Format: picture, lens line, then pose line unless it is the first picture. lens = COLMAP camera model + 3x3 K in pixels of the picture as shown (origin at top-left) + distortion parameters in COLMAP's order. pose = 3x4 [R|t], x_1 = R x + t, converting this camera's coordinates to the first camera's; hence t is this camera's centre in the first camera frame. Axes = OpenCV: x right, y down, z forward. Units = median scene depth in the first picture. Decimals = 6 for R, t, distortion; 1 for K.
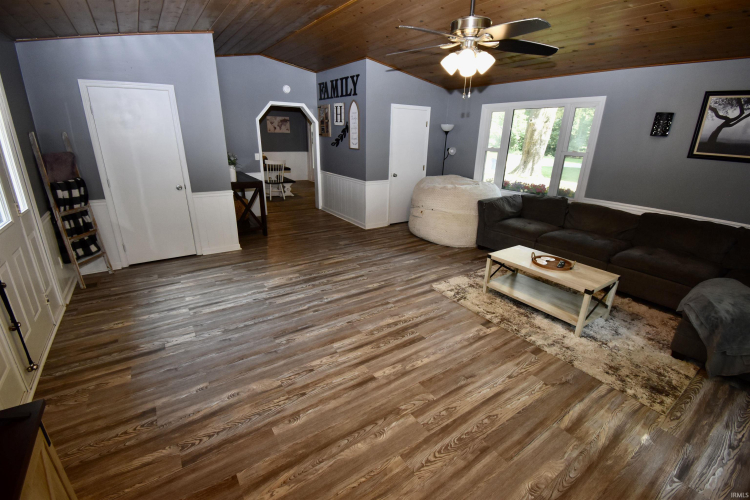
lens RADIAL K [[331.8, 0, 375.2], [0, 331.8, 246.1], [0, 0, 1]] dist [0.008793, -0.013228]
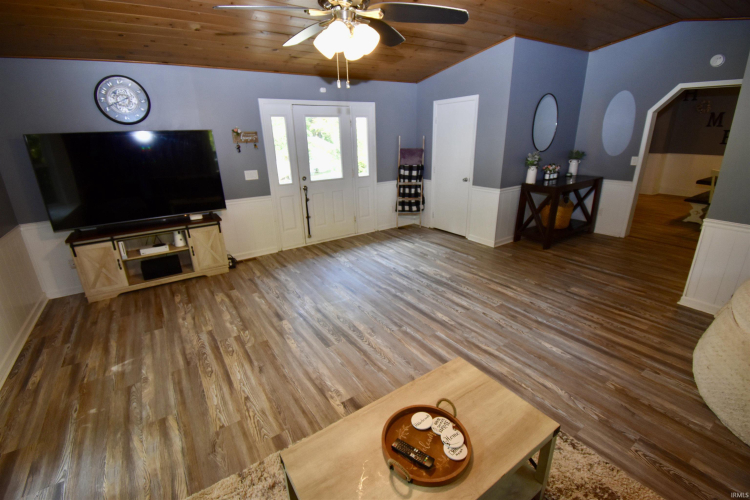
lens RADIAL K [[331.8, 0, 373.3], [0, 331.8, 246.3], [0, 0, 1]] dist [0.008793, -0.013228]
pose [[-0.007786, 0.300569, -0.953728, 0.877183], [-0.296126, 0.910285, 0.289295, -0.274875], [0.955117, 0.284676, 0.081919, 0.863850]]
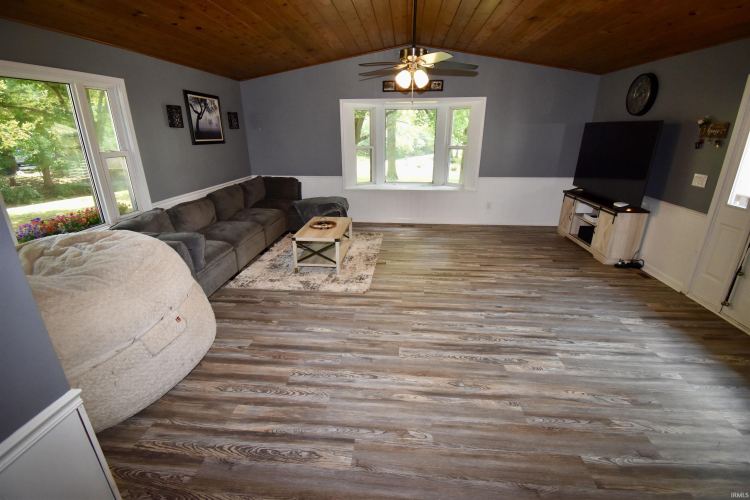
lens RADIAL K [[331.8, 0, 373.0], [0, 331.8, 246.2], [0, 0, 1]] dist [0.008793, -0.013228]
pose [[-0.770015, -0.226725, 0.596383, -0.454282], [0.192487, 0.808627, 0.555942, -0.603578], [-0.608297, 0.542880, -0.579013, 1.756323]]
